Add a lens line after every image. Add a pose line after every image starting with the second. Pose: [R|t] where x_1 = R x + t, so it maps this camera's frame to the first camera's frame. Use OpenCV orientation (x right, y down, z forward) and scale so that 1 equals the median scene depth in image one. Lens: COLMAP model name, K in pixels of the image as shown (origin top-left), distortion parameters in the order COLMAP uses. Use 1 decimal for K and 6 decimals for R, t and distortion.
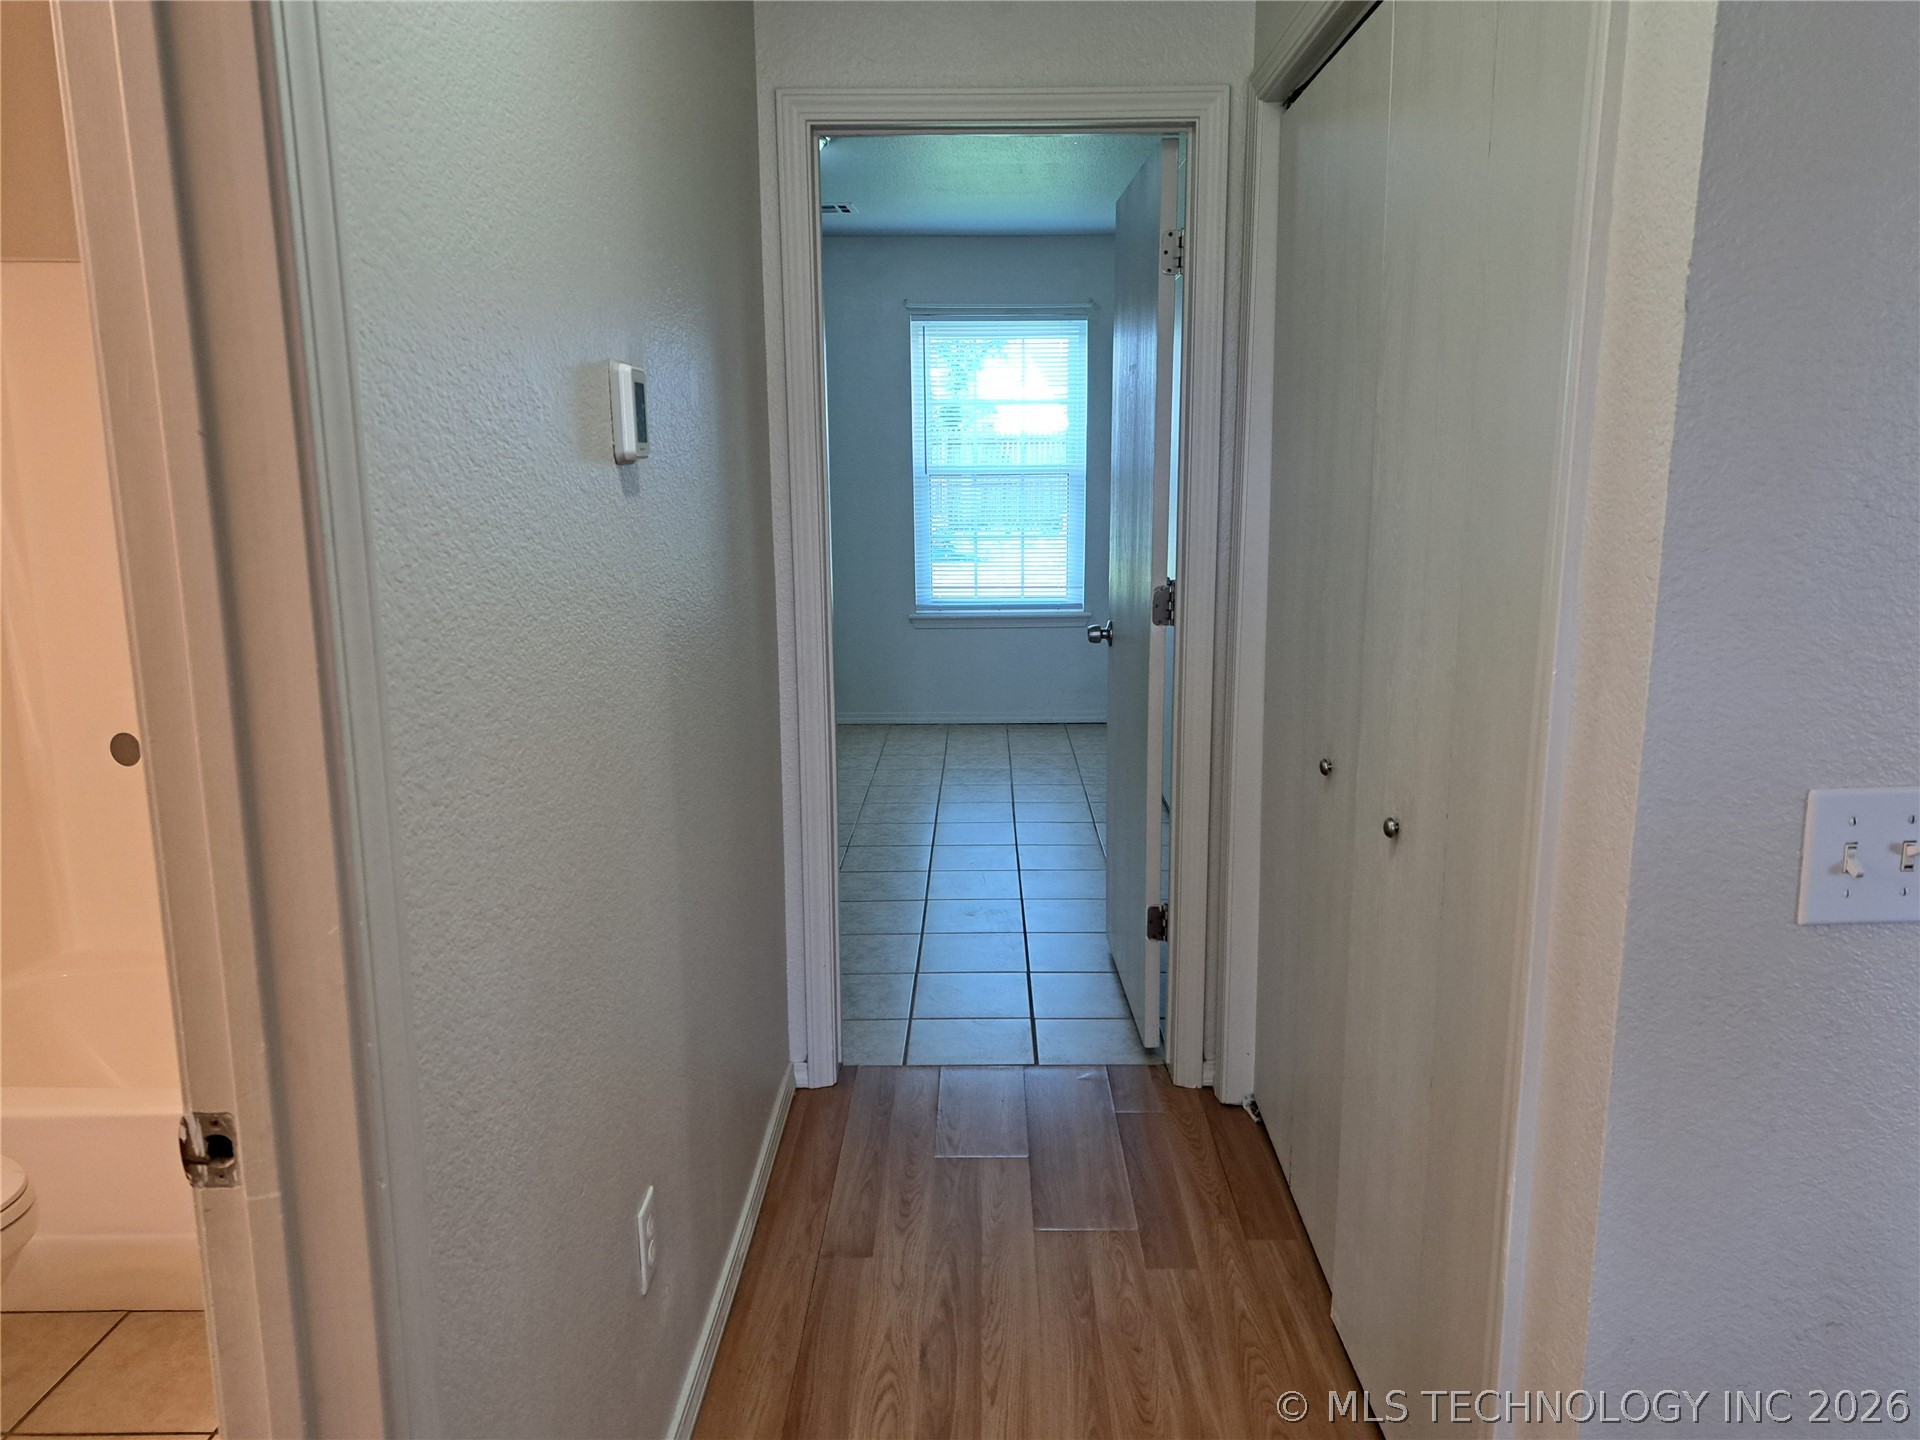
lens RADIAL K [[1370.6, 0, 975.6], [0, 1370.6, 724.8], [0, 0, 1]] dist [0.061927, -0.055486]
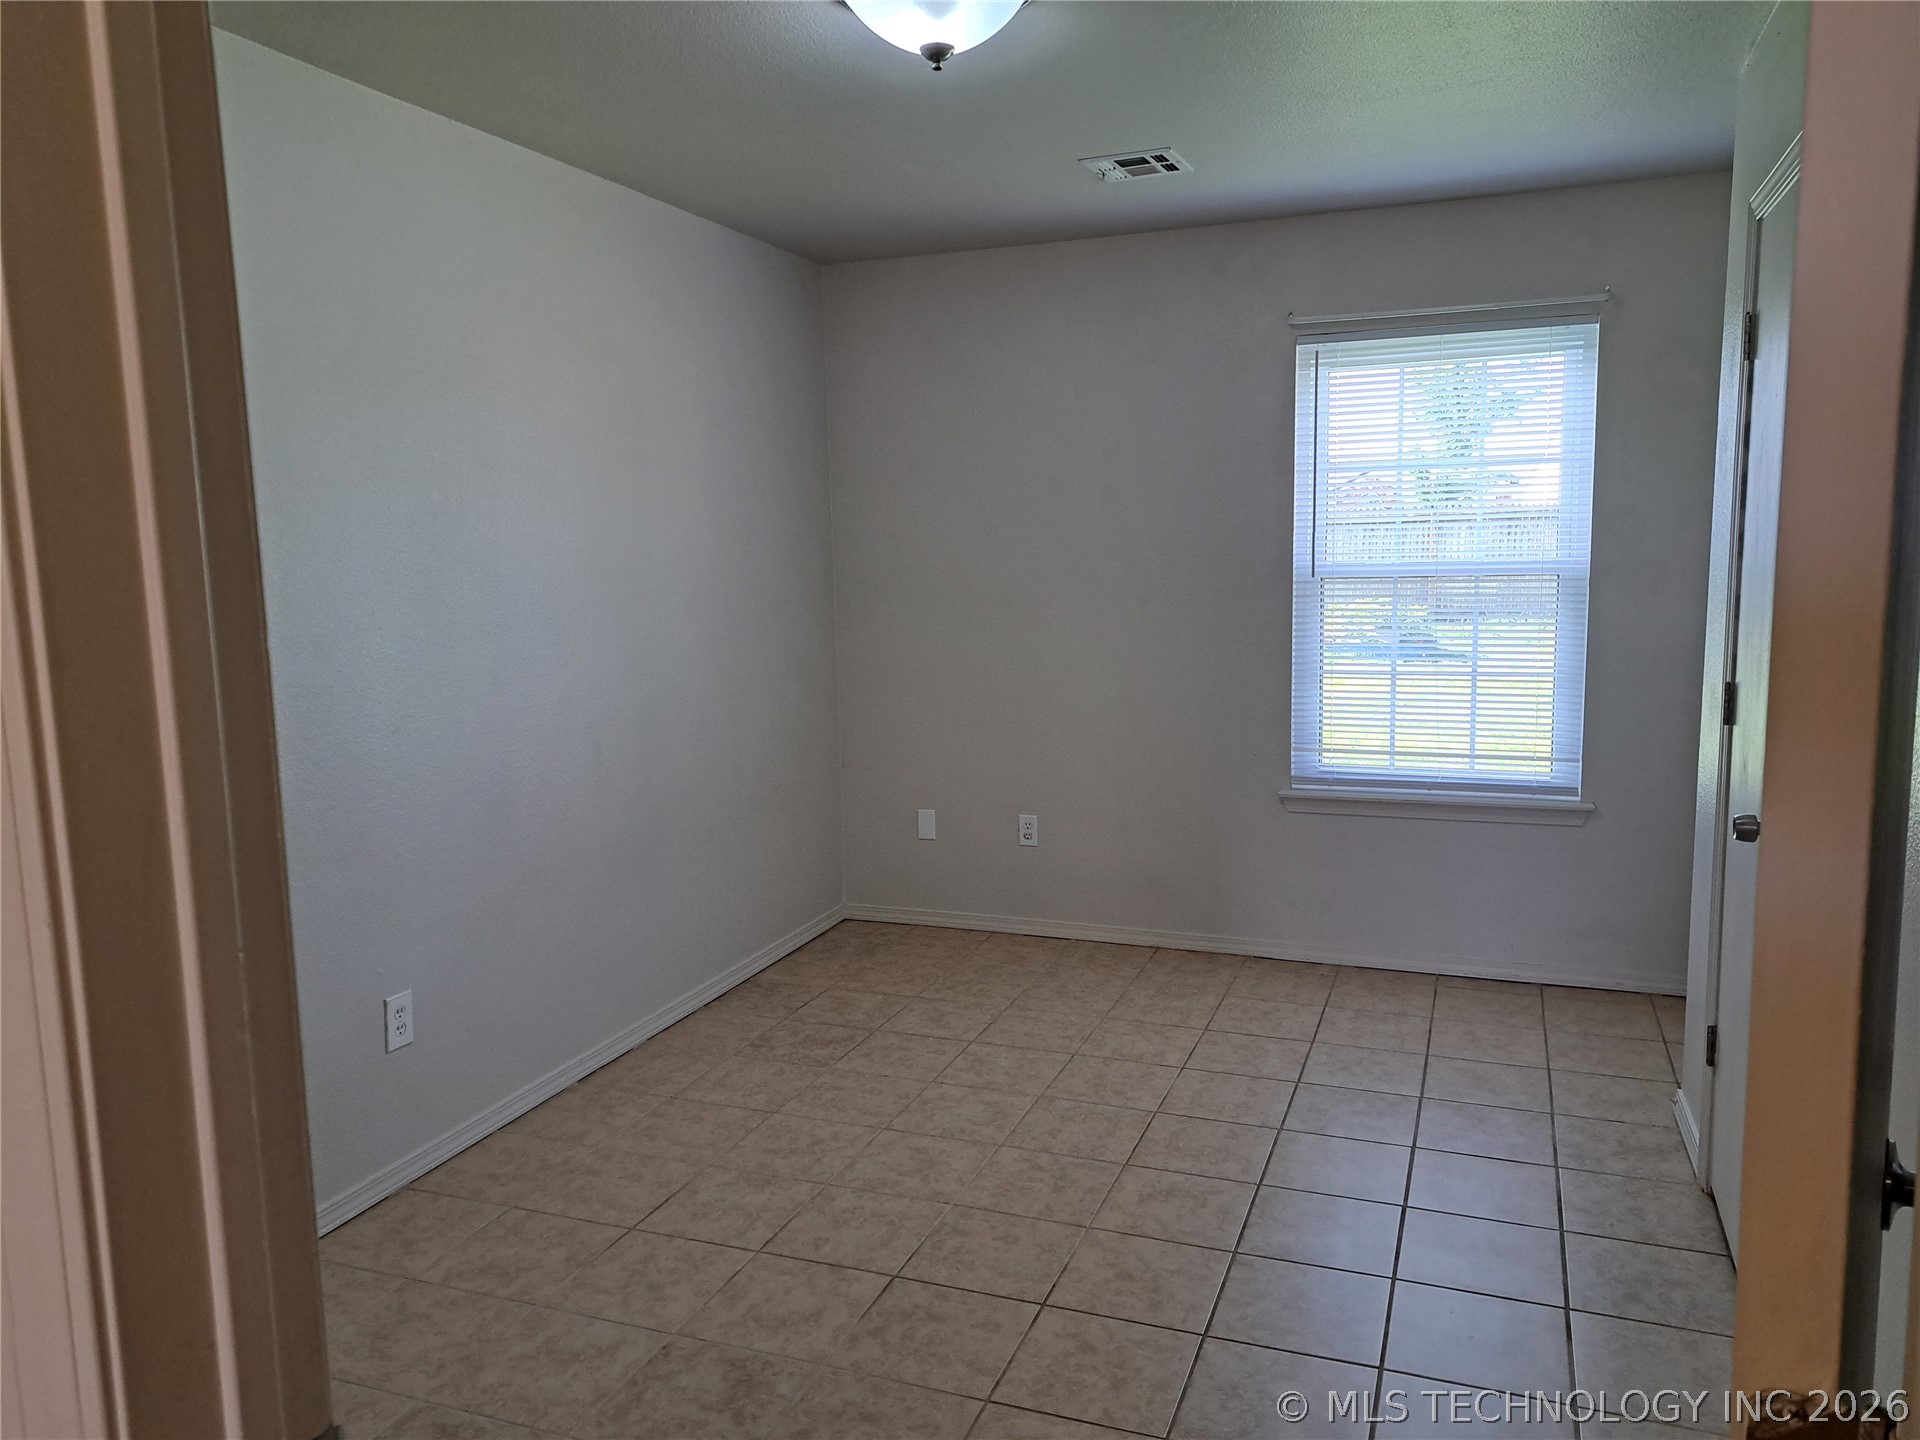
lens RADIAL K [[1370.6, 0, 959.9], [0, 1370.6, 702.2], [0, 0, 1]] dist [0.061927, -0.055486]
pose [[0.933475, 0.031905, -0.357221, 0.041134], [-0.057887, 0.996379, -0.062275, -0.073304], [0.353940, 0.078811, 0.931942, 0.341207]]
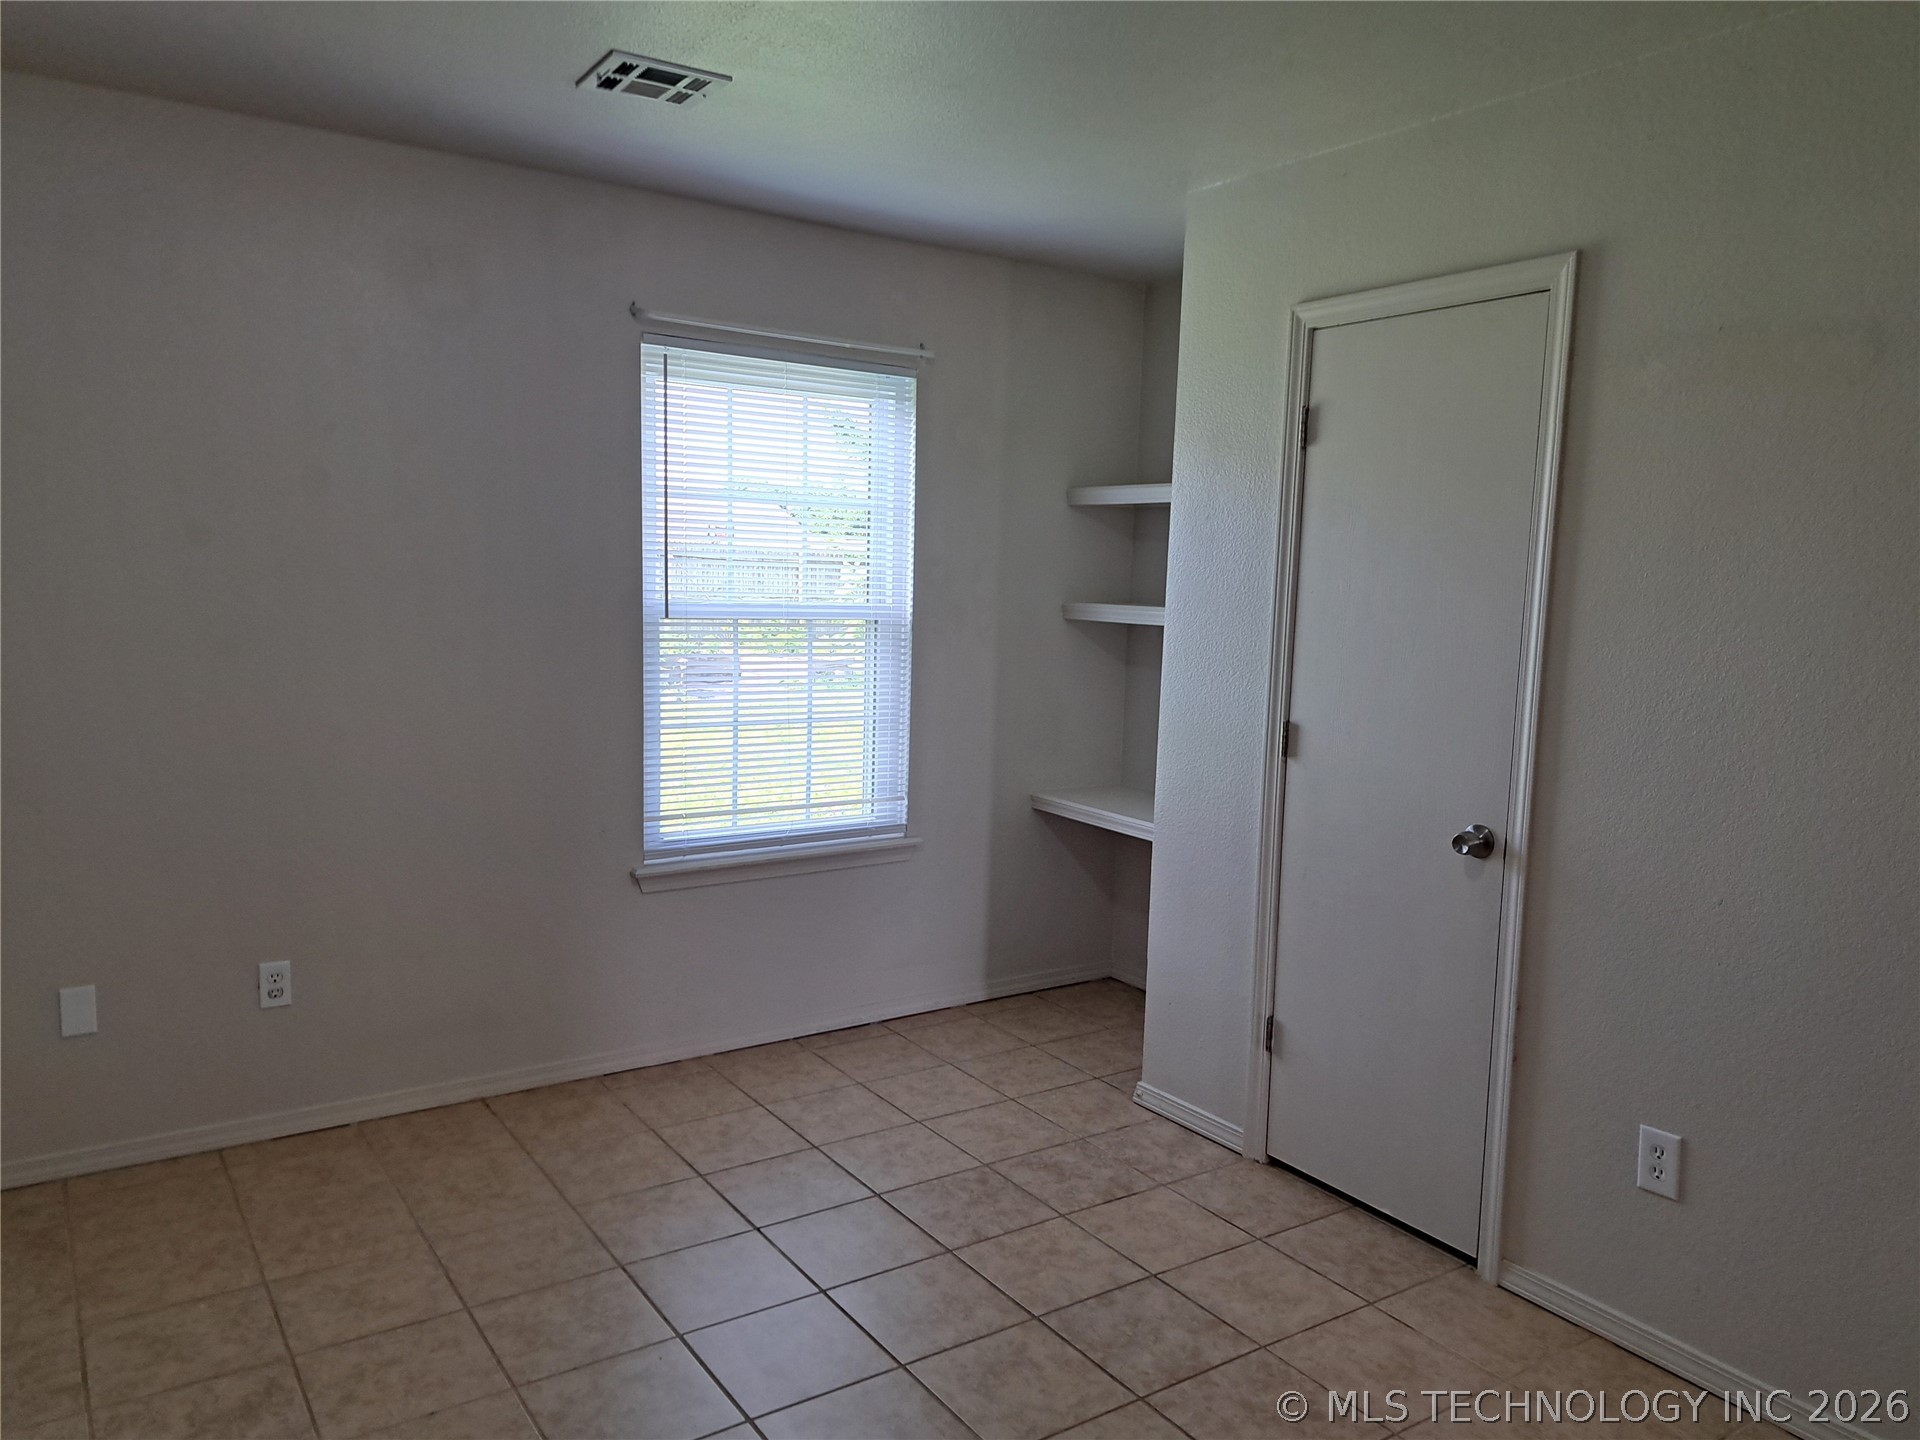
lens RADIAL K [[1370.6, 0, 952.6], [0, 1370.6, 725.8], [0, 0, 1]] dist [0.061927, -0.055486]
pose [[0.826592, -0.035753, 0.561665, -0.250388], [0.081550, 0.995057, -0.056674, -0.096962], [-0.556862, 0.092650, 0.825422, 0.475619]]
